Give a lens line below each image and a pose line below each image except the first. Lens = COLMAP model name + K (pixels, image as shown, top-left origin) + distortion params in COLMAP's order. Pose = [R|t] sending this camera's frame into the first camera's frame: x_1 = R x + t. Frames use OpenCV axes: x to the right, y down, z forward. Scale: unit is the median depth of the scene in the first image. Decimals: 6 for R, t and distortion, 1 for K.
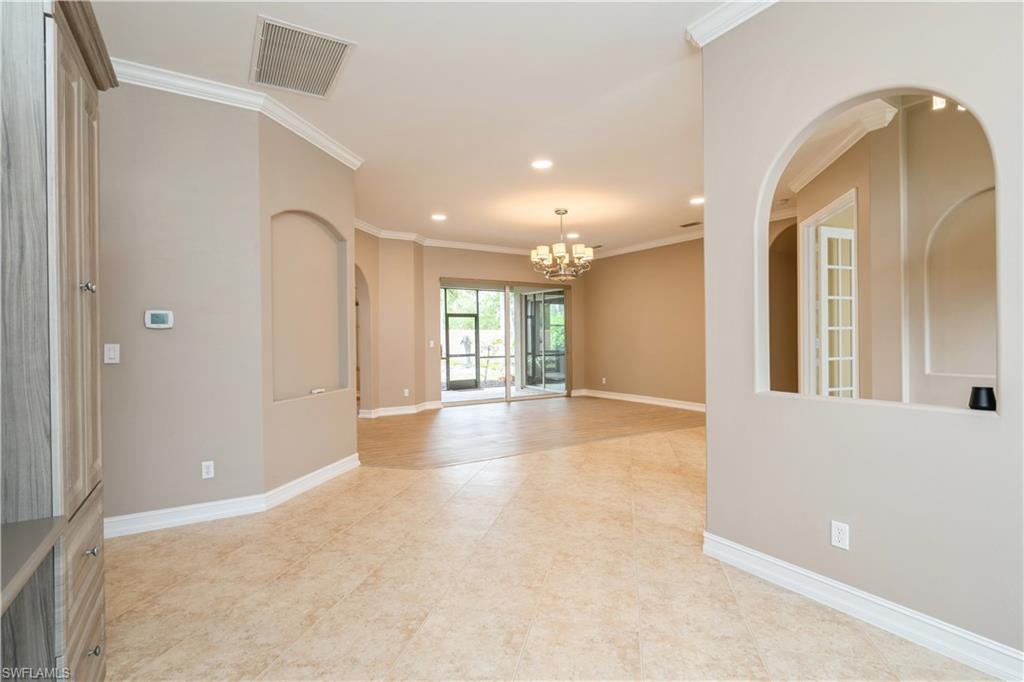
lens RADIAL K [[485.5, 0, 518.3], [0, 485.5, 336.7], [0, 0, 1]] dist [-0.007814, 0.001076]
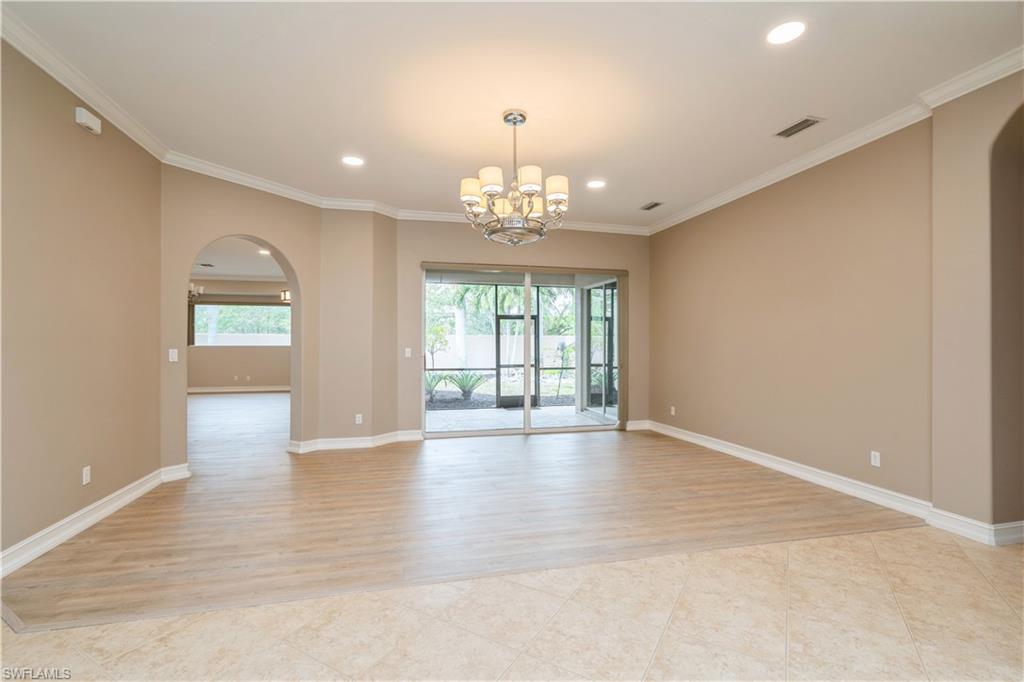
lens RADIAL K [[465.0, 0, 514.6], [0, 465.0, 347.7], [0, 0, 1]] dist [-0.000089, 0.000419]
pose [[0.949128, 0.008956, -0.314763, 0.165504], [-0.005871, 0.999925, 0.010747, -0.000945], [0.314836, -0.008352, 0.949109, 0.319158]]
